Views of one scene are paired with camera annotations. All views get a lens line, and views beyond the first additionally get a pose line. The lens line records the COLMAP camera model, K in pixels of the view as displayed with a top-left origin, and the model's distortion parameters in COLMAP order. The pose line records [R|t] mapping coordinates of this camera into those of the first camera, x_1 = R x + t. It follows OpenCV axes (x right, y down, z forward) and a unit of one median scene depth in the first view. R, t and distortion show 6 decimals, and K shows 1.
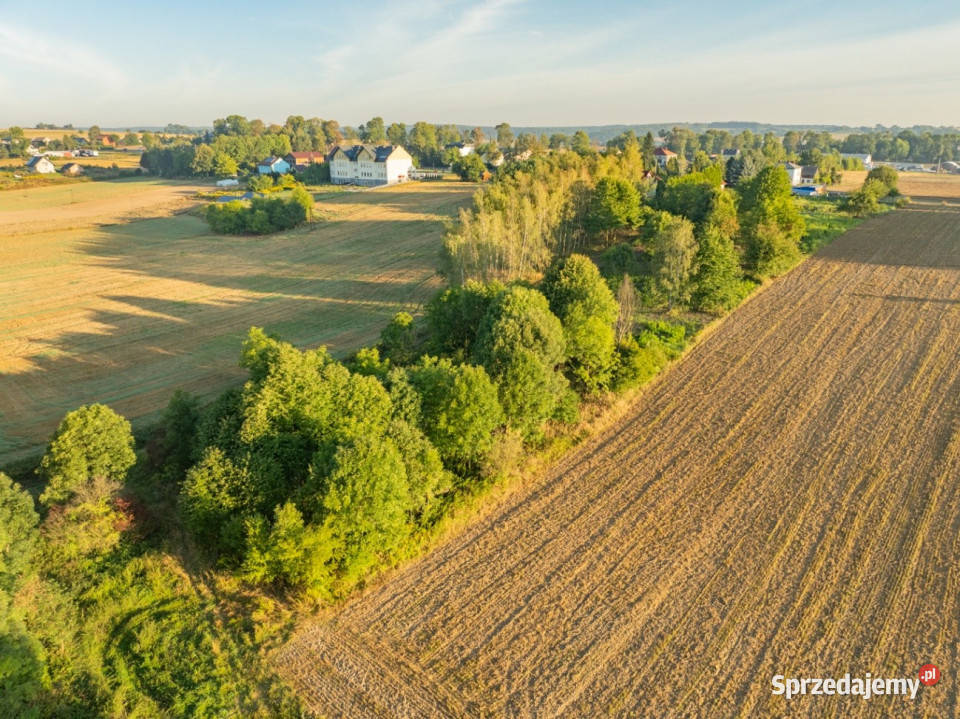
lens RADIAL K [[676.4, 0, 482.7], [0, 676.4, 359.9], [0, 0, 1]] dist [-0.030971, -0.009324]
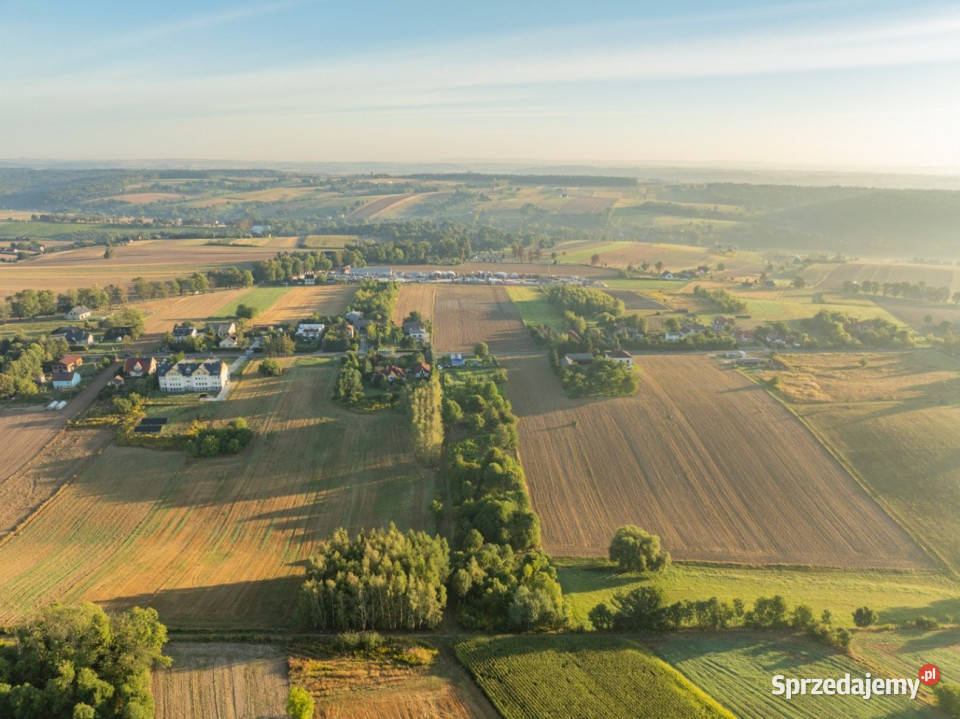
lens RADIAL K [[676.4, 0, 482.7], [0, 676.4, 359.9], [0, 0, 1]] dist [-0.030971, -0.009324]
pose [[0.702947, -0.196978, 0.683422, -2.234933], [0.217796, 0.974340, 0.056809, -0.829690], [-0.677075, 0.108913, 0.727810, -1.543580]]
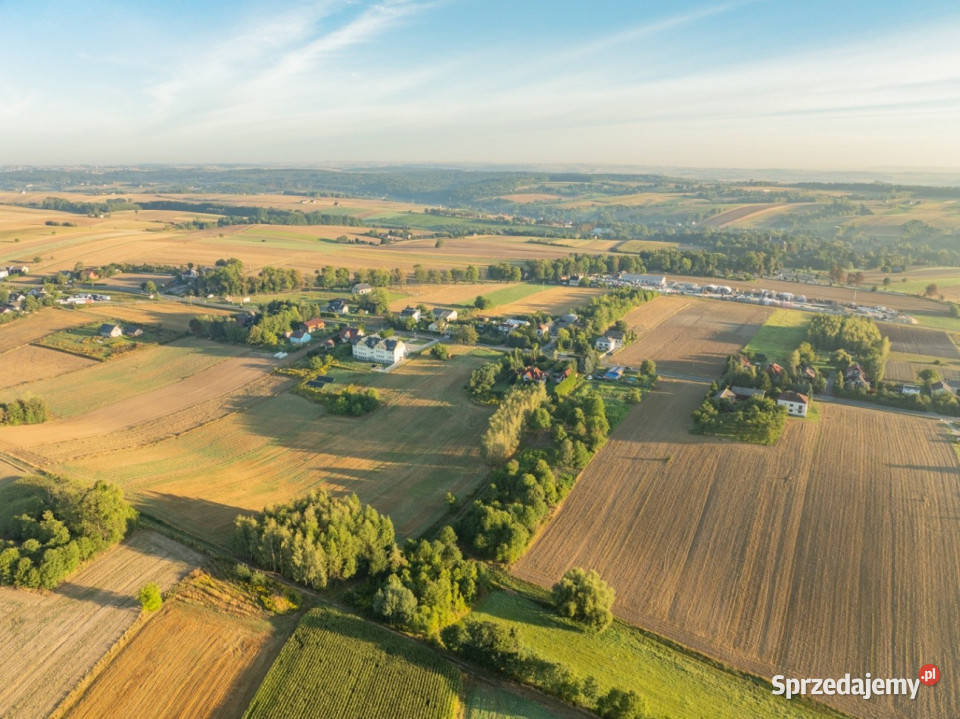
lens RADIAL K [[676.4, 0, 482.7], [0, 676.4, 359.9], [0, 0, 1]] dist [-0.030971, -0.009324]
pose [[0.976507, -0.054941, 0.208365, -0.836703], [0.062604, 0.997577, -0.030353, -0.590229], [-0.206192, 0.042685, 0.977580, -2.298694]]
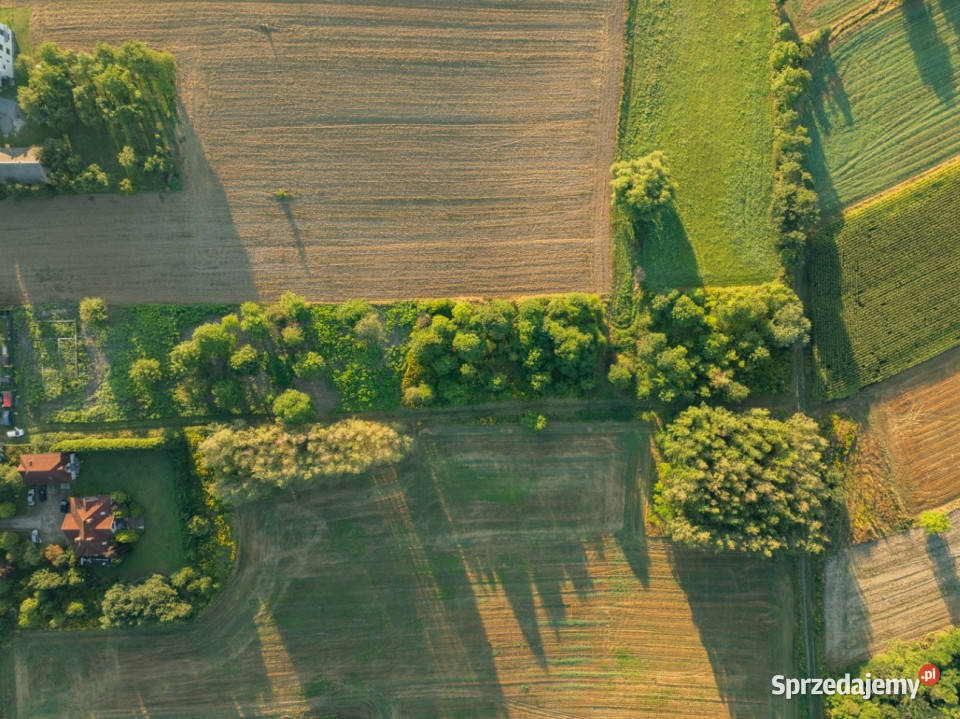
lens RADIAL K [[676.4, 0, 482.7], [0, 676.4, 359.9], [0, 0, 1]] dist [-0.030971, -0.009324]
pose [[-0.683395, -0.729931, -0.013129, 0.004991], [0.232698, -0.234837, 0.943771, -2.340010], [-0.691971, 0.641913, 0.330340, 0.192280]]
